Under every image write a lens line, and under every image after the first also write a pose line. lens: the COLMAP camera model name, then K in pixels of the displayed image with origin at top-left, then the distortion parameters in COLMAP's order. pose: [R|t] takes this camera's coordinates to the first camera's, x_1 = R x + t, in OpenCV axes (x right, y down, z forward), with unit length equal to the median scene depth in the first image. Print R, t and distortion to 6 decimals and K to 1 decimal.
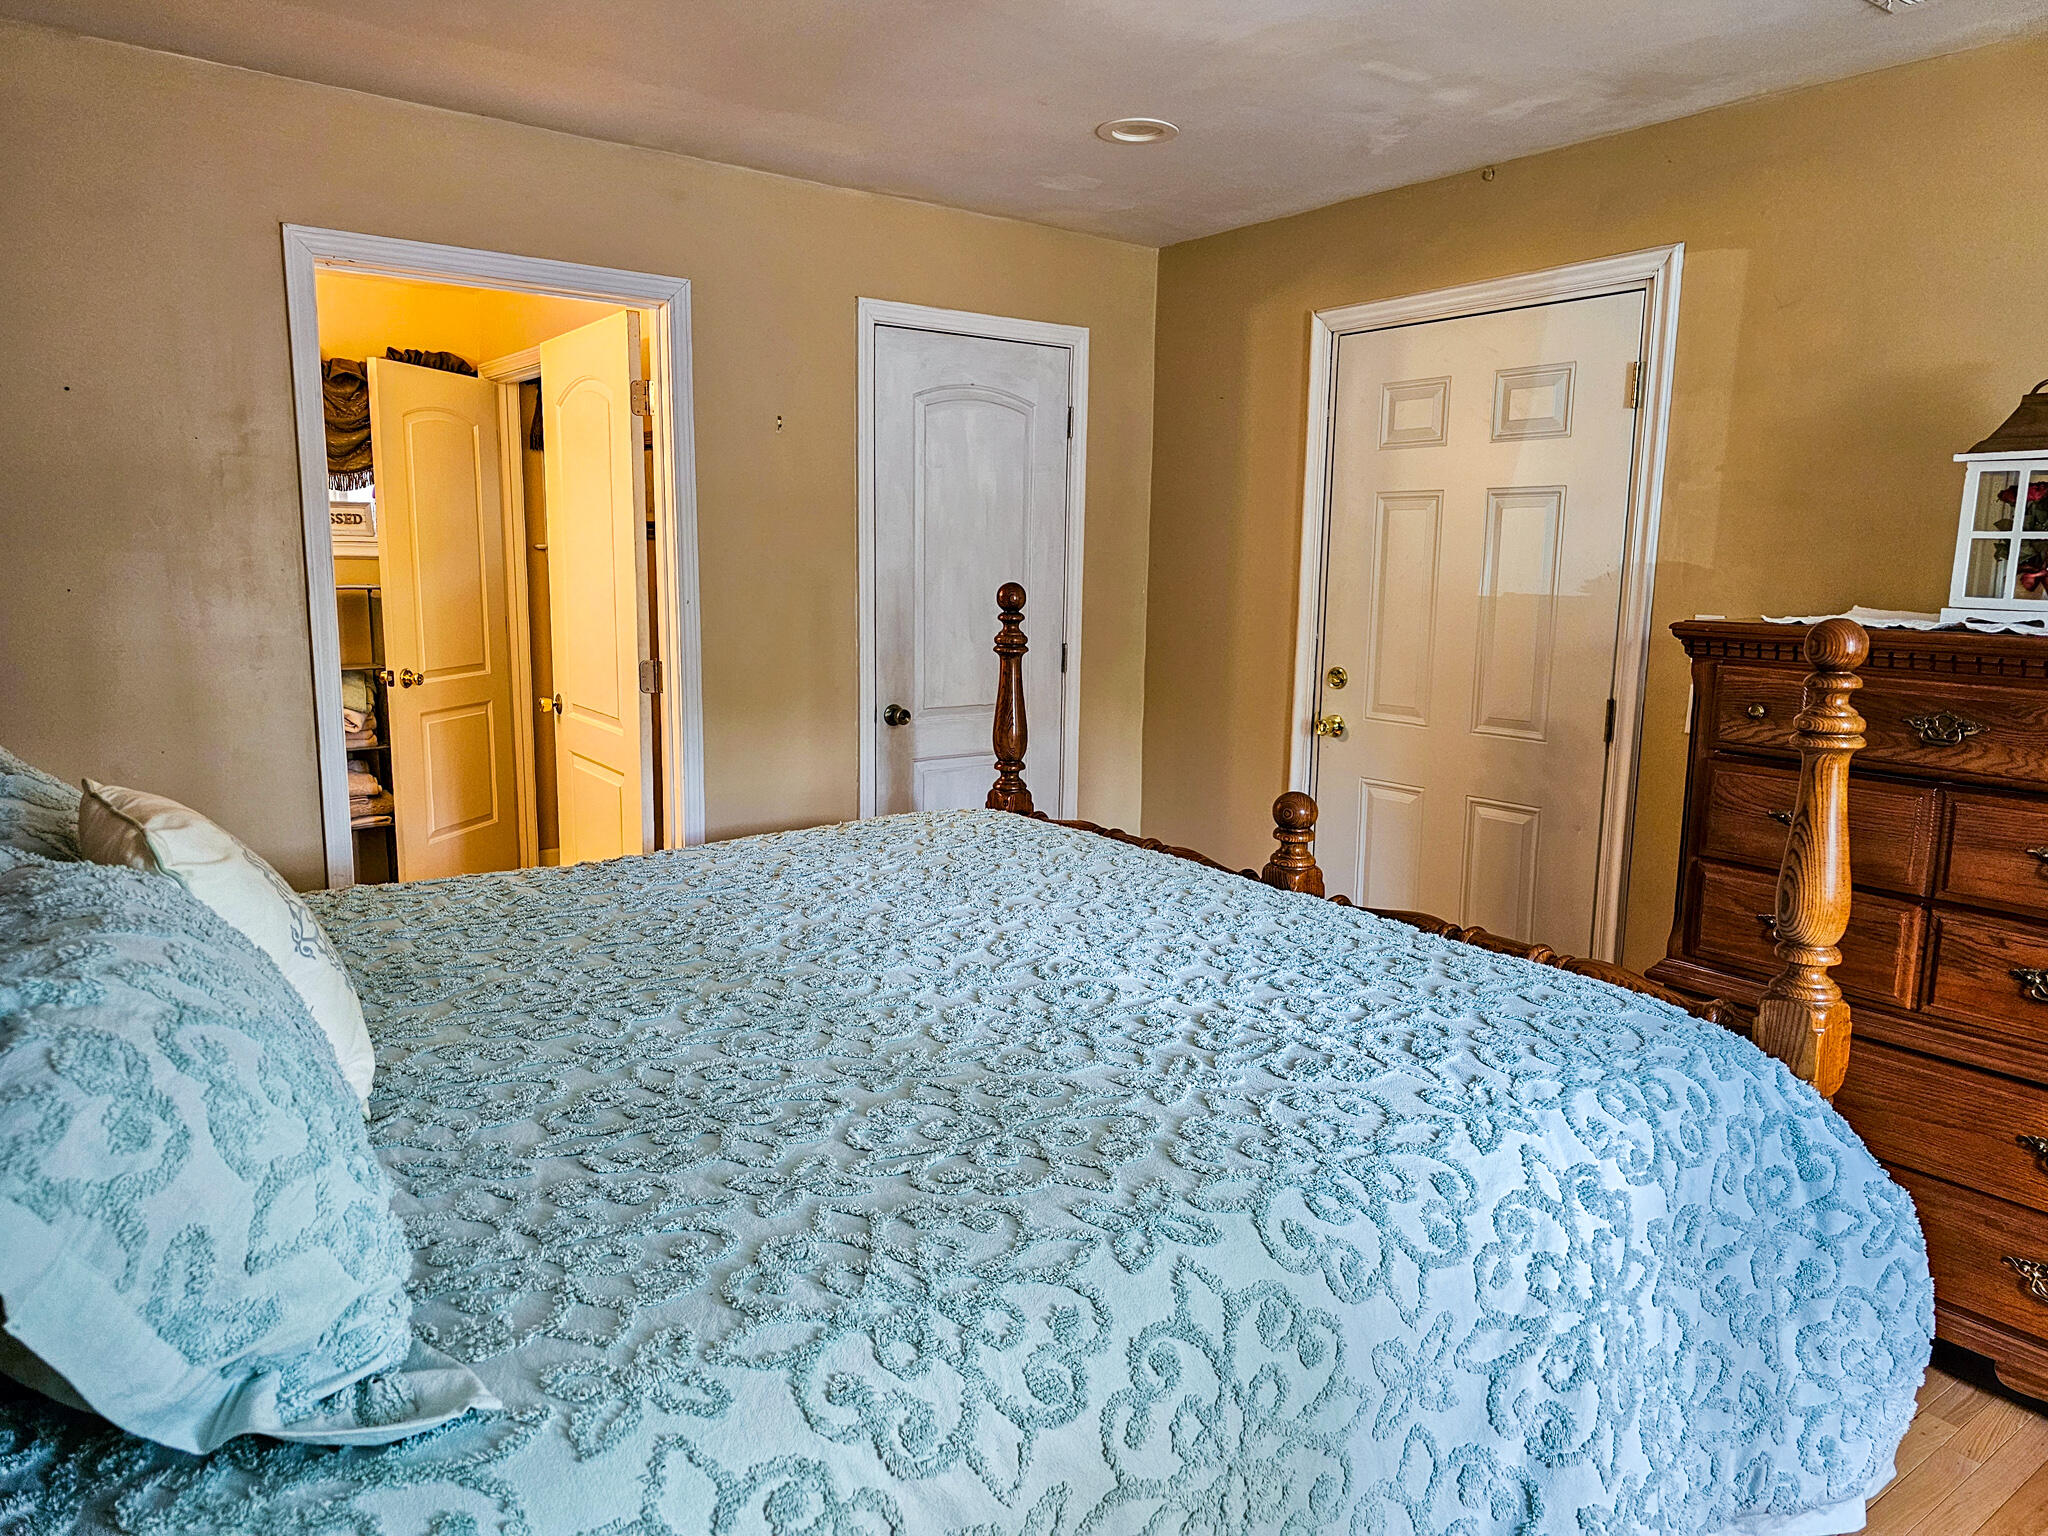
lens RADIAL K [[1389.7, 0, 1004.9], [0, 1389.7, 769.4], [0, 0, 1]] dist [0.043989, -0.038319]
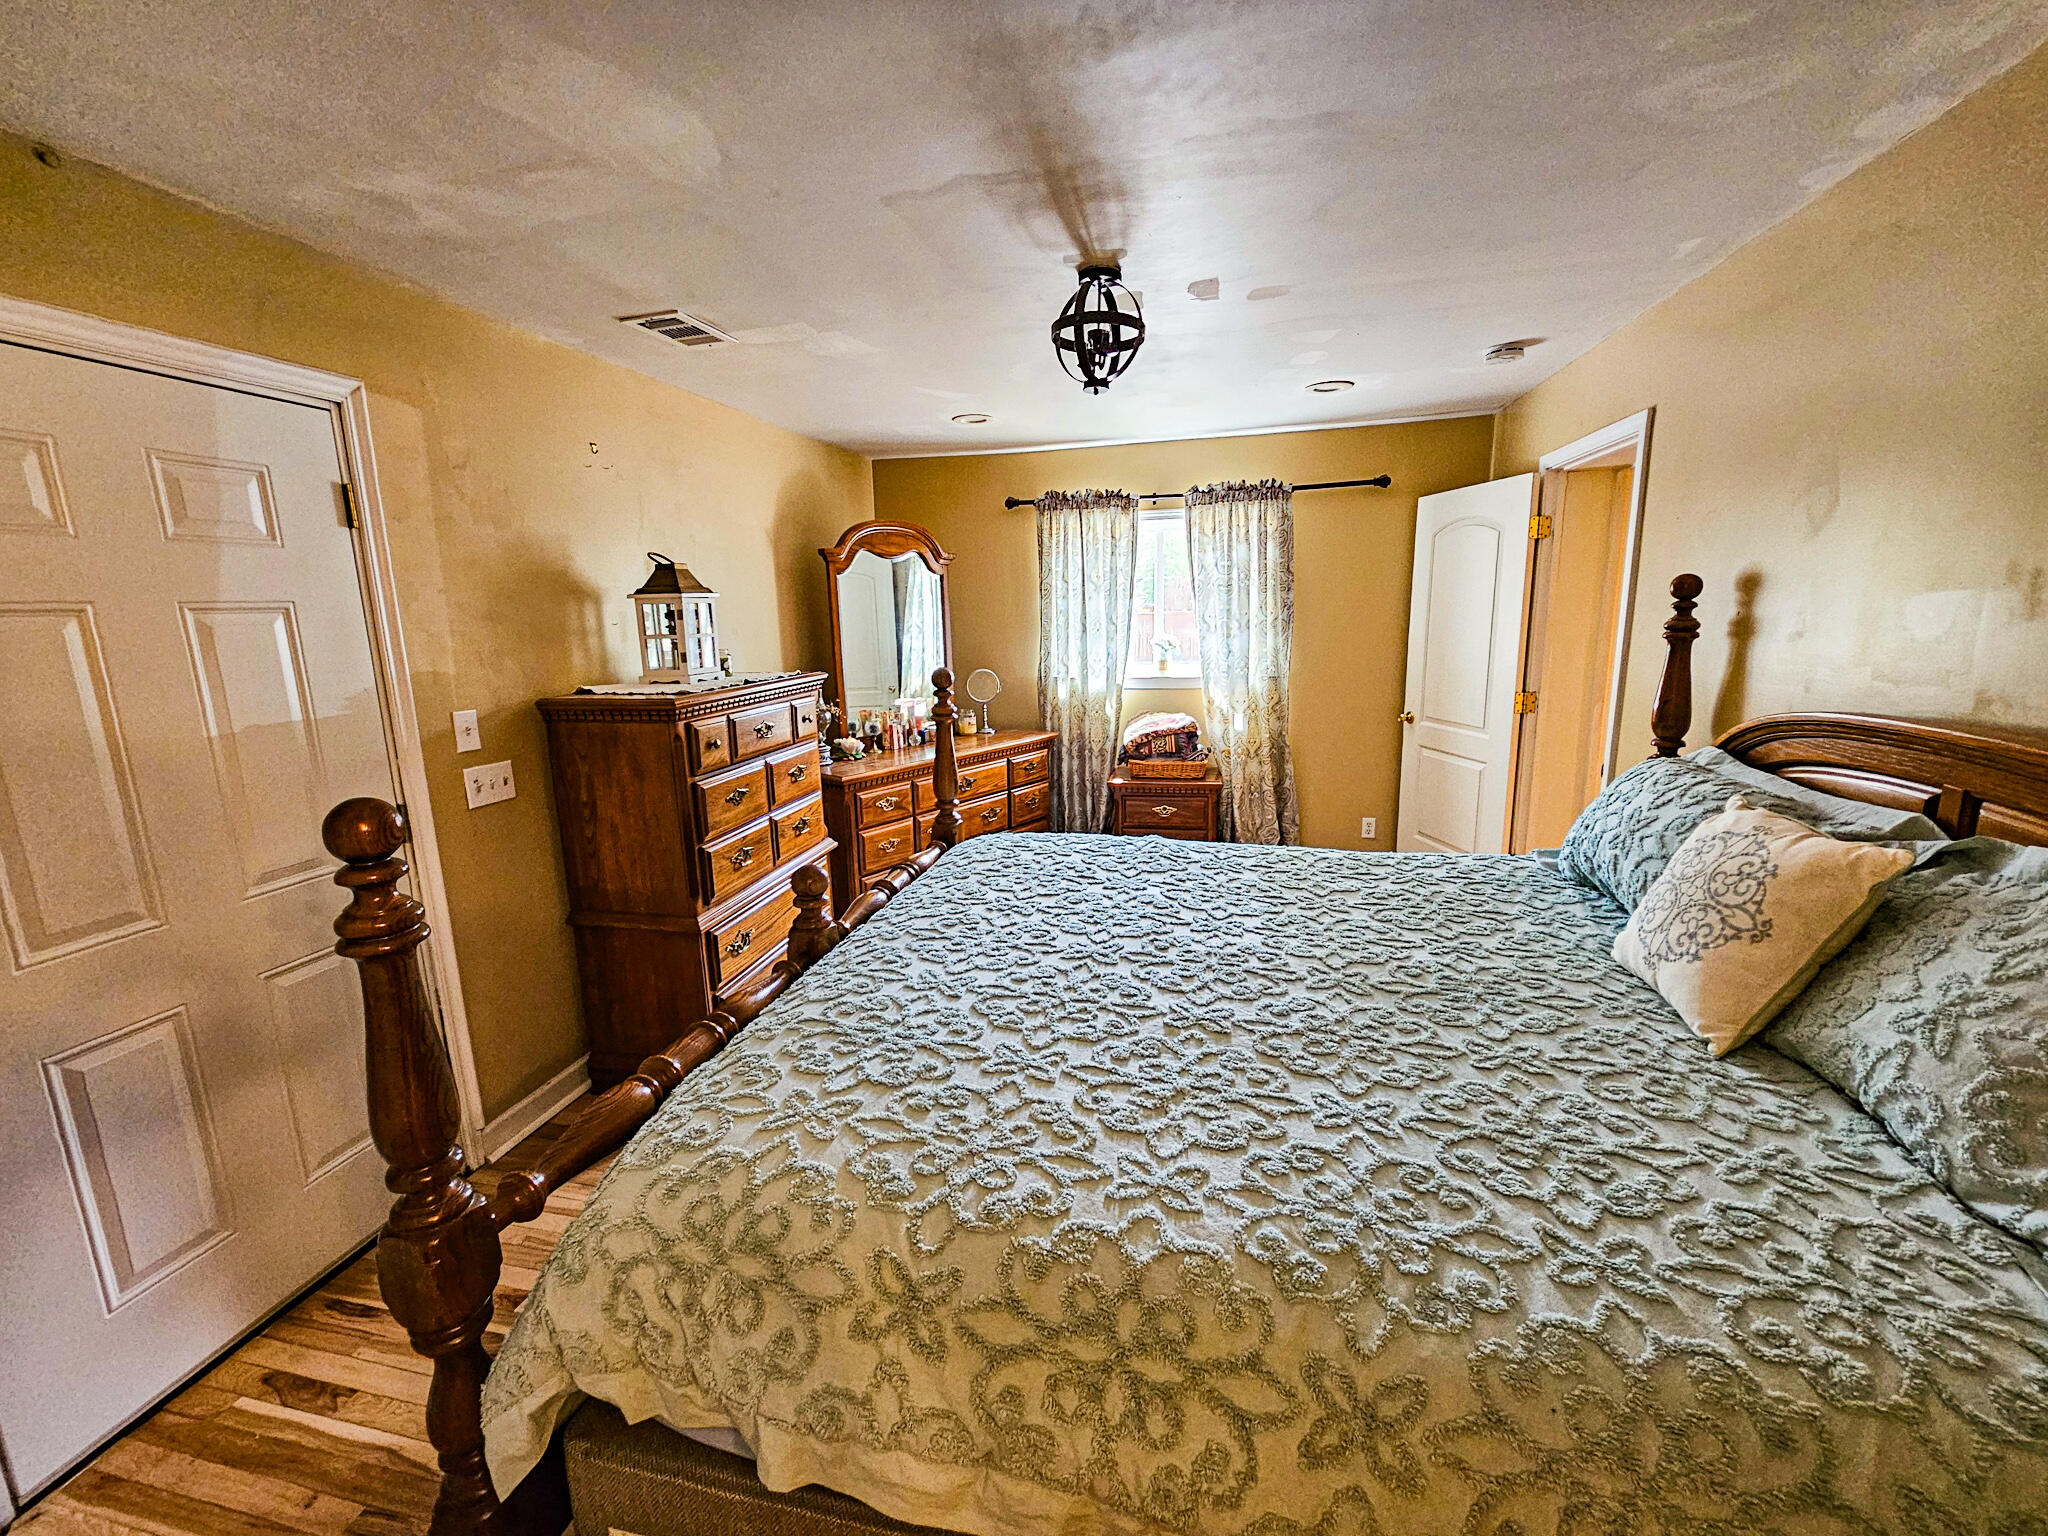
lens RADIAL K [[841.3, 0, 1020.5], [0, 841.3, 769.2], [0, 0, 1]] dist [-0.001632, 0.000188]
pose [[-0.654787, -0.138585, 0.743000, -0.506379], [0.138496, 0.944401, 0.298203, -0.293770], [-0.743016, 0.298162, -0.599188, 1.505518]]
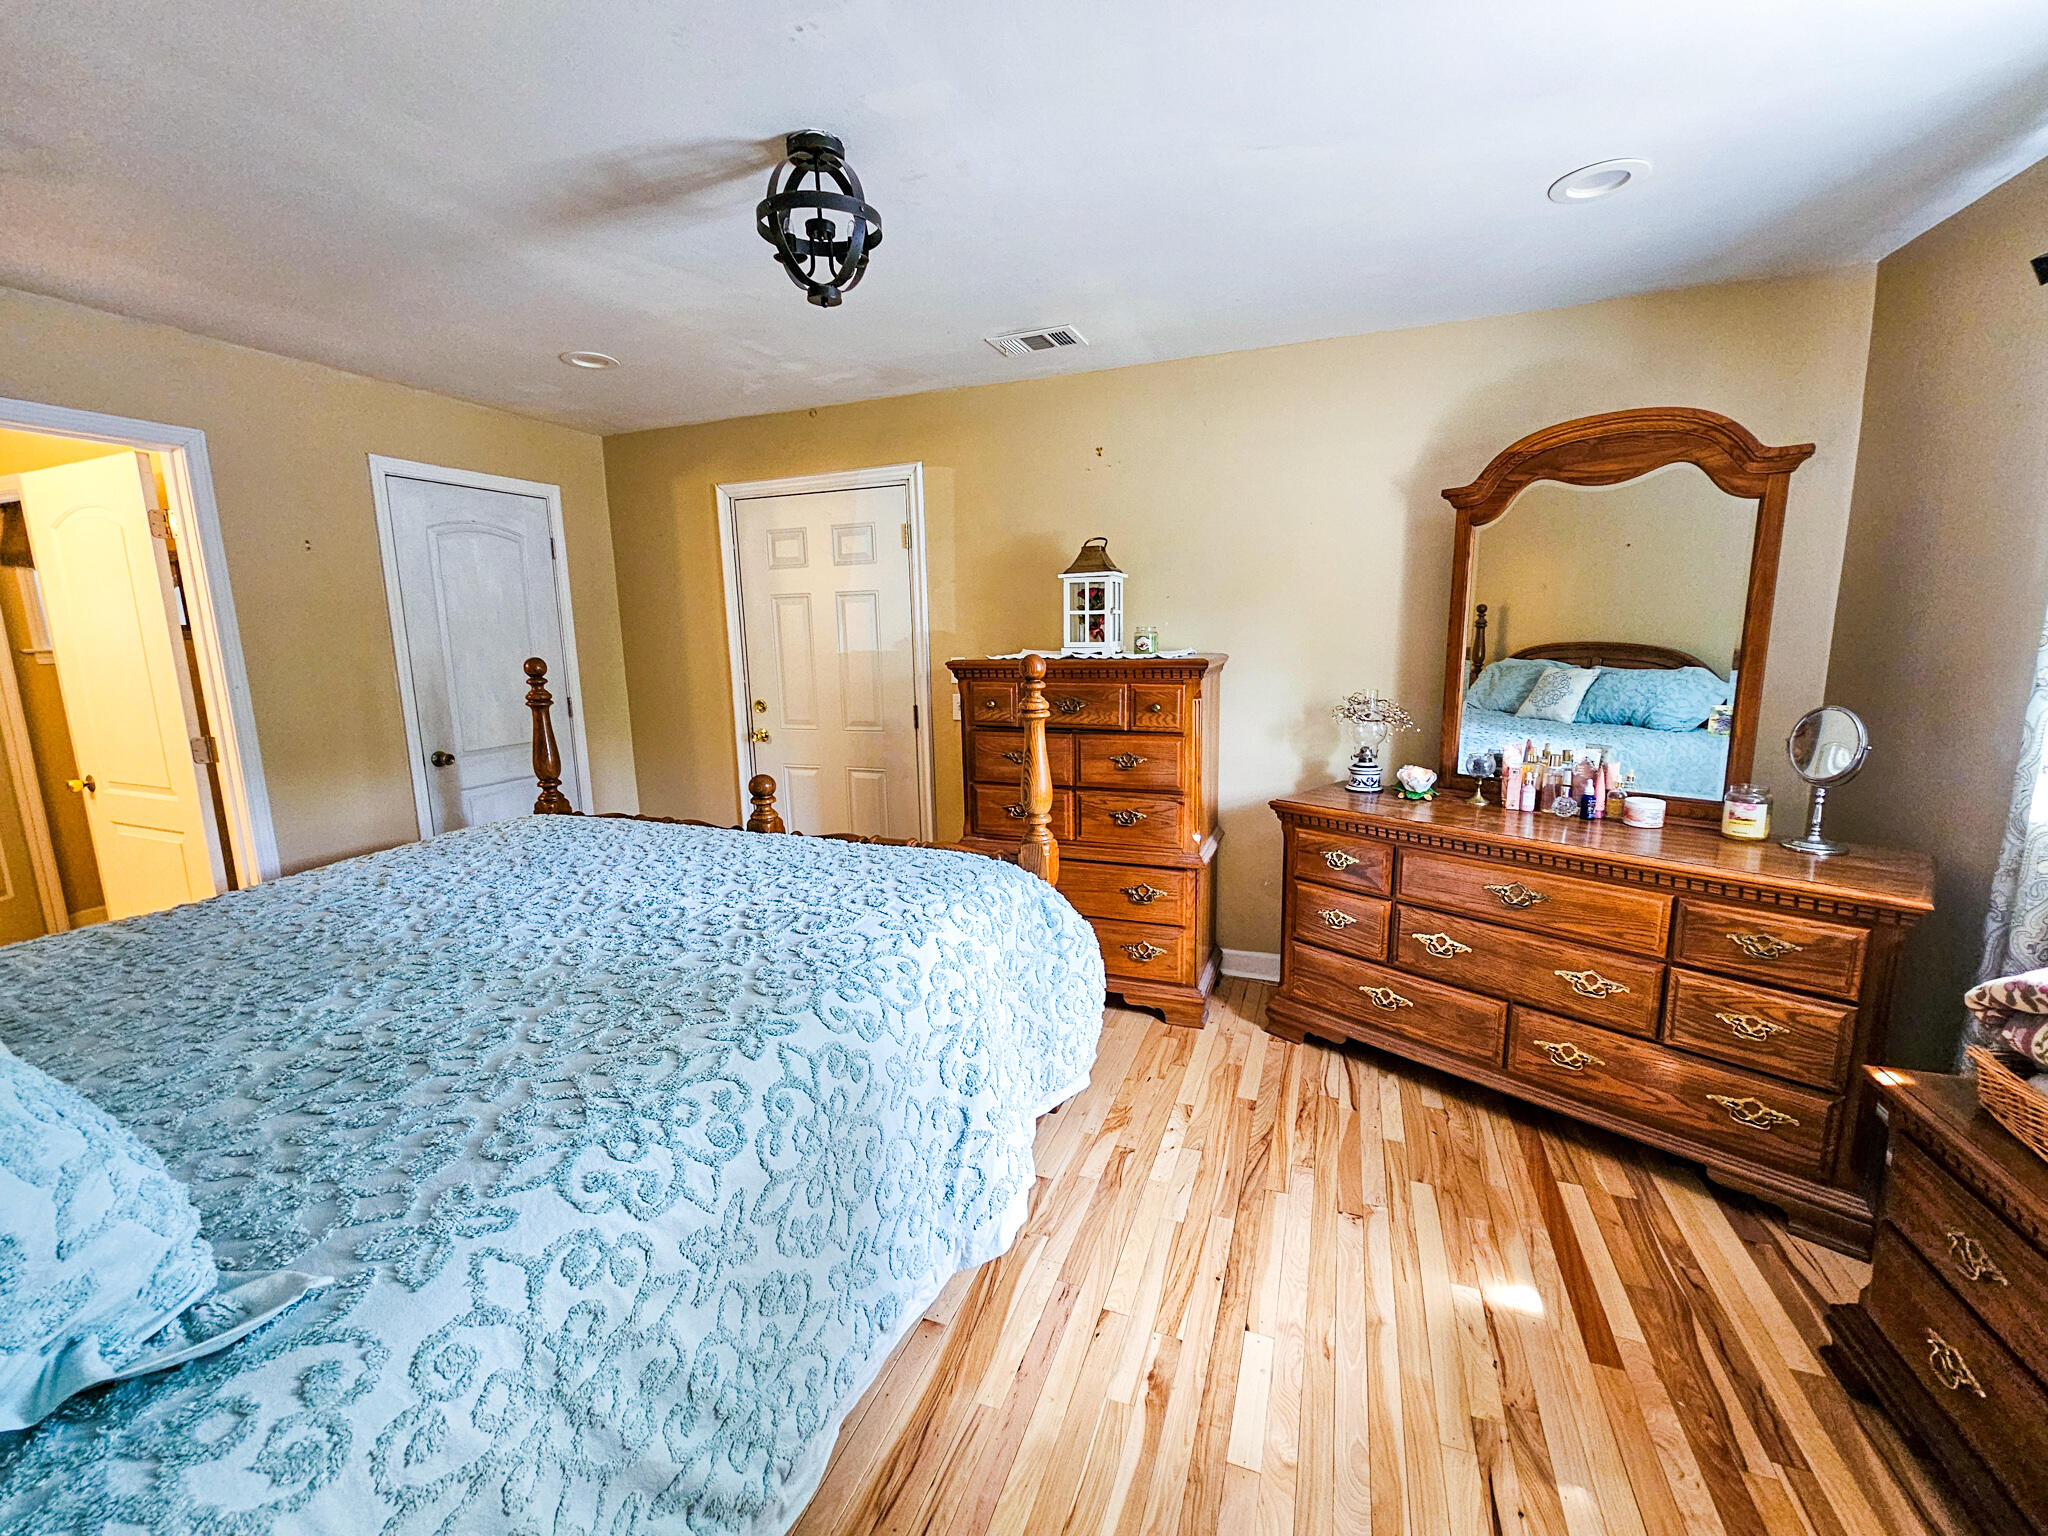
lens RADIAL K [[841.3, 0, 1021.4], [0, 841.3, 766.3], [0, 0, 1]] dist [-0.001632, 0.000188]
pose [[0.838254, -0.119476, 0.532029, -0.075116], [0.116313, 0.992423, 0.039605, 0.003432], [-0.532730, 0.028683, 0.845799, -0.021217]]
